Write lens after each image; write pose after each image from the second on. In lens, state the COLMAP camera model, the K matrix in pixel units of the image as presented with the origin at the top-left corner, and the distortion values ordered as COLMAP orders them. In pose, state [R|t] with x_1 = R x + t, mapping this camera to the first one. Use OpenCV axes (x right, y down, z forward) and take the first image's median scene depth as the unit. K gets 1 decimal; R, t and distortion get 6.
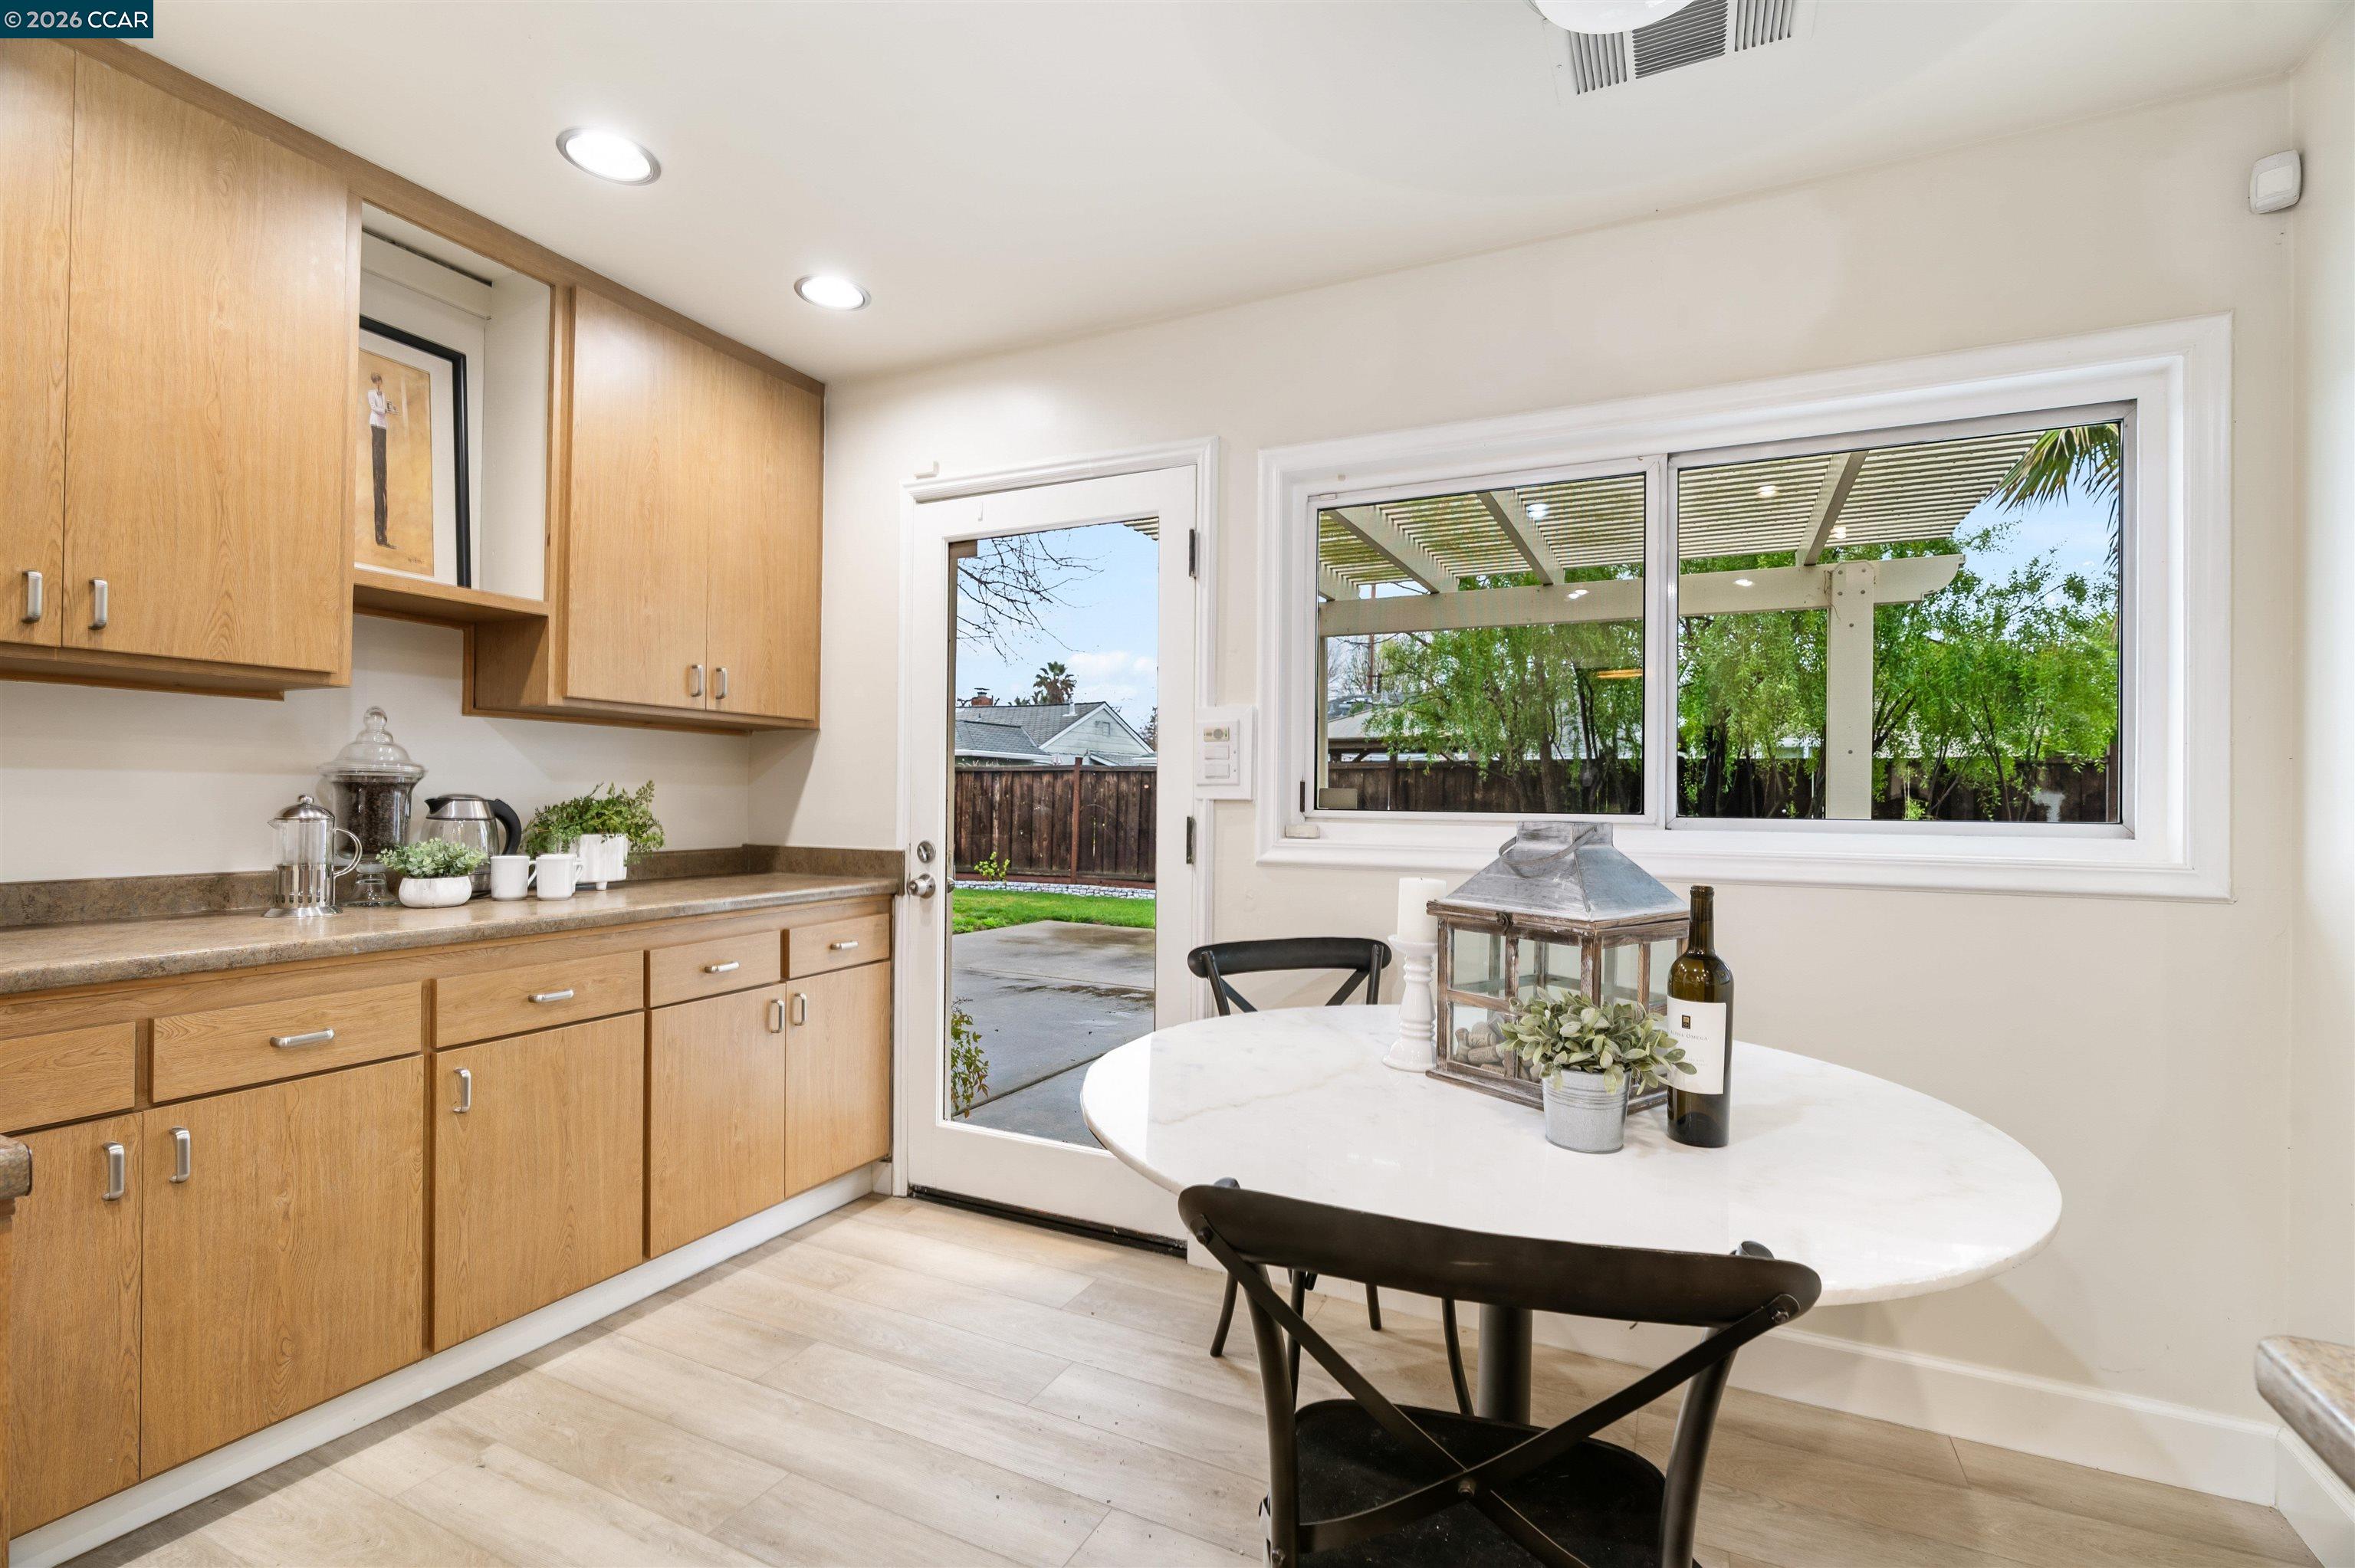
lens RADIAL K [[1063.5, 0, 1175.9], [0, 1063.5, 790.7], [0, 0, 1]] dist [-0.005646, 0.001448]
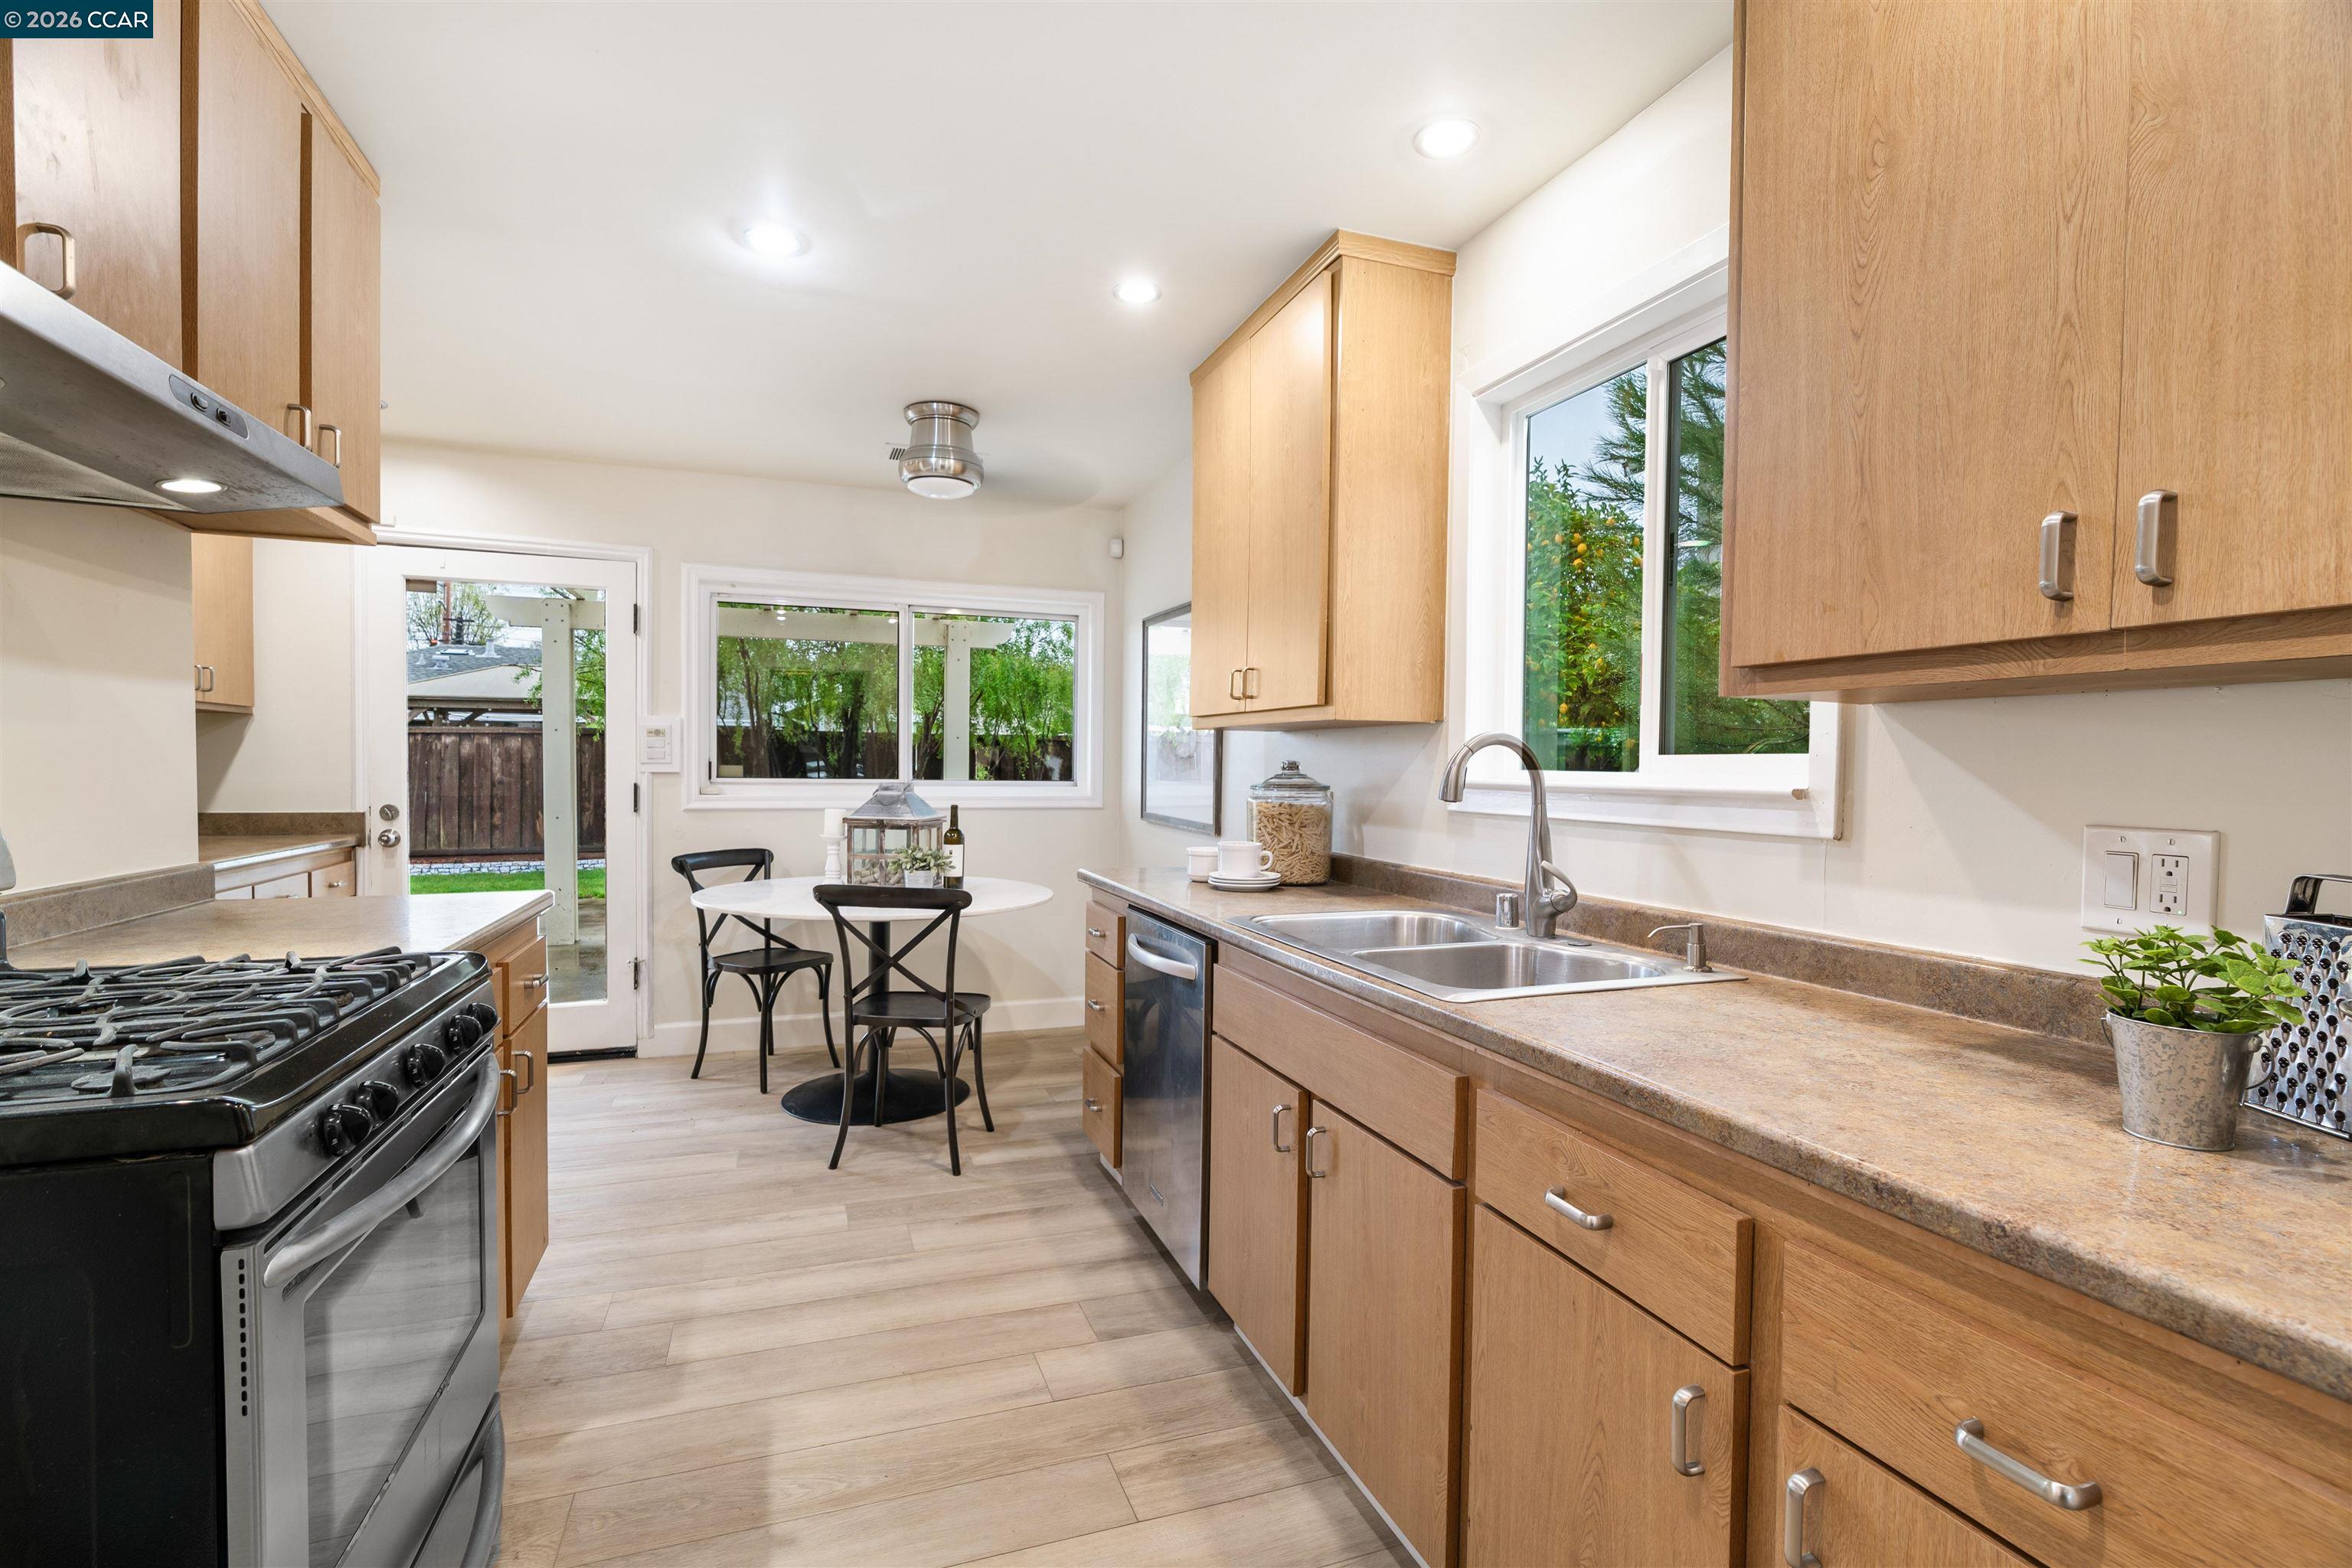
lens RADIAL K [[1062.3, 0, 1174.4], [0, 1062.3, 790.7], [0, 0, 1]] dist [-0.005646, 0.001448]
pose [[0.696110, -0.019782, 0.717663, -0.506241], [-0.006999, 0.999386, 0.034336, -0.022072], [-0.717901, -0.028925, 0.695544, -0.622858]]
